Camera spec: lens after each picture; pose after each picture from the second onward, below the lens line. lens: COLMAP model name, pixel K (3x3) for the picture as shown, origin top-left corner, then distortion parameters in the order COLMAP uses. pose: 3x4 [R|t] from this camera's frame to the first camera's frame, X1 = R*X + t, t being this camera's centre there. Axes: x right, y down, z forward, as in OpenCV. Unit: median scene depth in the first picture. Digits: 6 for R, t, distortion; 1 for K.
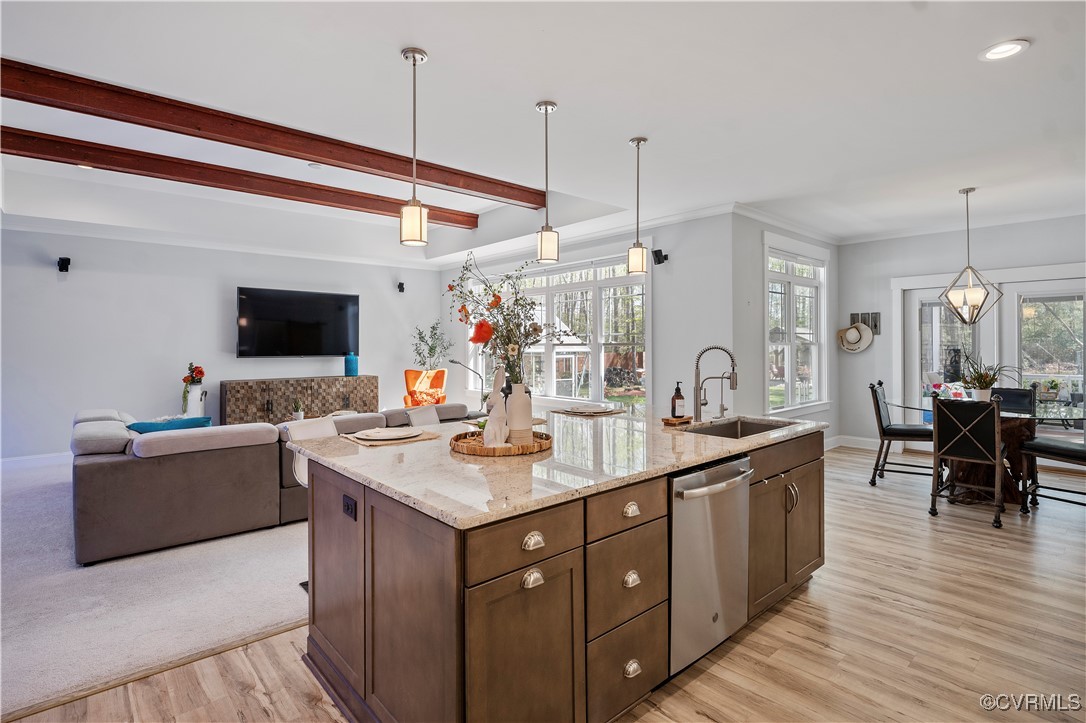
lens RADIAL K [[529.6, 0, 542.3], [0, 529.6, 343.2], [0, 0, 1]] dist [-0.011821, -0.002823]
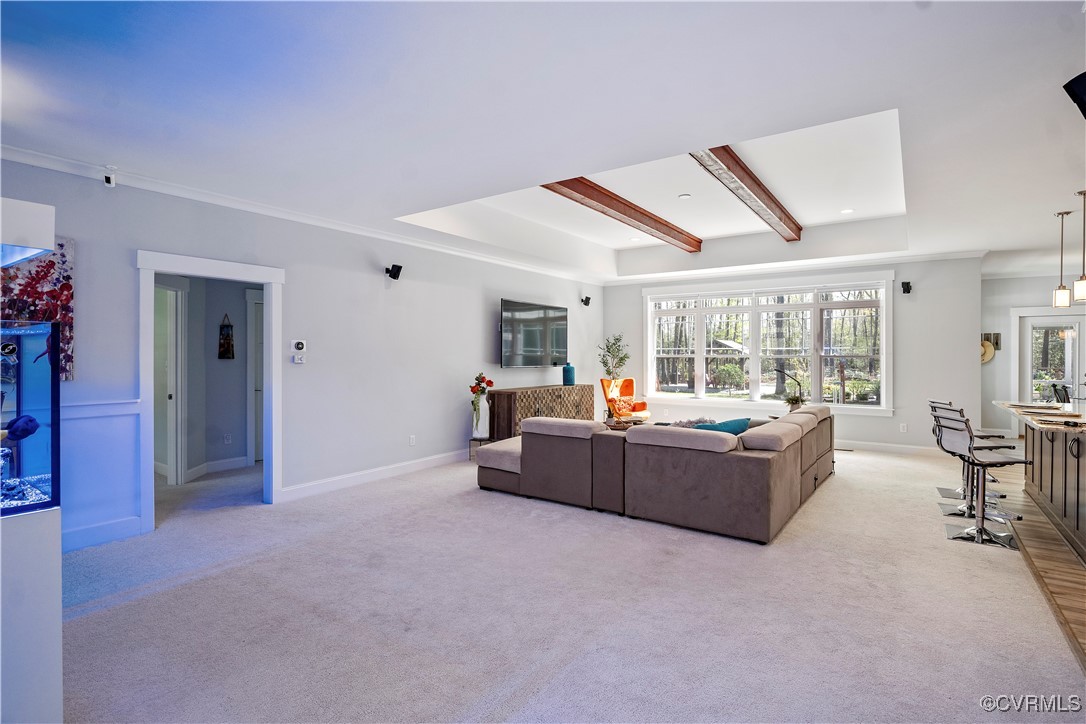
lens RADIAL K [[529.6, 0, 549.6], [0, 529.6, 354.9], [0, 0, 1]] dist [-0.011821, -0.002823]
pose [[0.972501, 0.005064, 0.232844, -0.743493], [-0.005801, 0.999980, 0.002482, -0.000308], [-0.232827, -0.003764, 0.972511, -0.019528]]
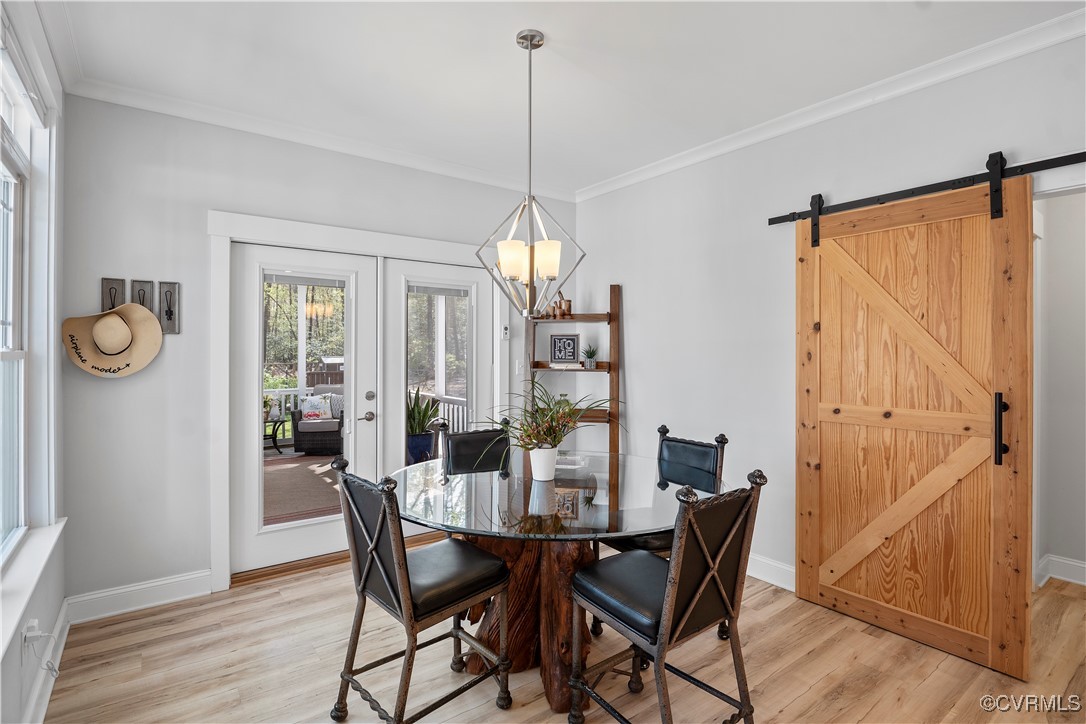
lens RADIAL K [[529.6, 0, 545.5], [0, 529.6, 351.2], [0, 0, 1]] dist [-0.011821, -0.002823]
pose [[0.084444, -0.000588, 0.996428, 0.223832], [-0.004487, 0.999989, 0.000970, -0.003324], [-0.996418, -0.004553, 0.084440, 0.637602]]
